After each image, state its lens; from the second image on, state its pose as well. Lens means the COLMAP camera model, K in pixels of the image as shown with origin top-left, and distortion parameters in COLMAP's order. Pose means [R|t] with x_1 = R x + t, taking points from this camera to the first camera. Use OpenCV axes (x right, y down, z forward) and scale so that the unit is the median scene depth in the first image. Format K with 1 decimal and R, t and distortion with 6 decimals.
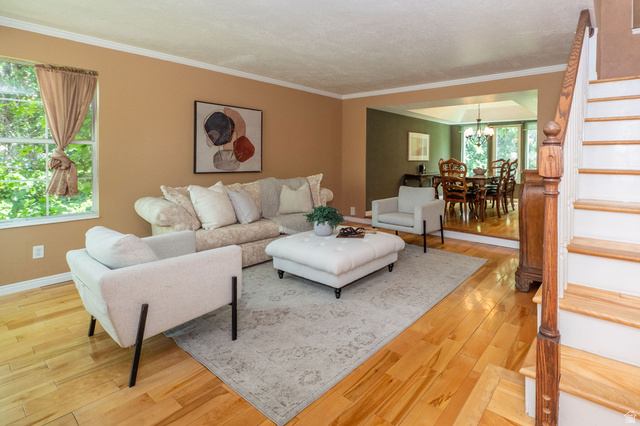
lens RADIAL K [[263.4, 0, 319.7], [0, 263.4, 199.1], [0, 0, 1]] dist [-0.014129, 0.004875]
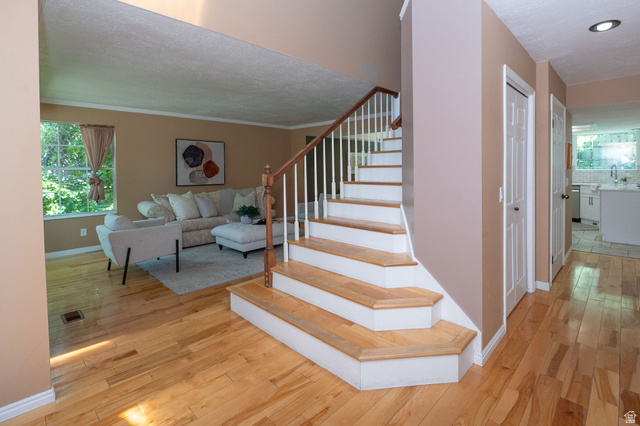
lens RADIAL K [[259.5, 0, 320.0], [0, 259.5, 213.0], [0, 0, 1]] dist [-0.001507, -0.000044]
pose [[0.996450, -0.002589, -0.084150, 0.577016], [0.003998, 0.999855, 0.016579, 0.045055], [0.084095, -0.016857, 0.996315, -0.530801]]
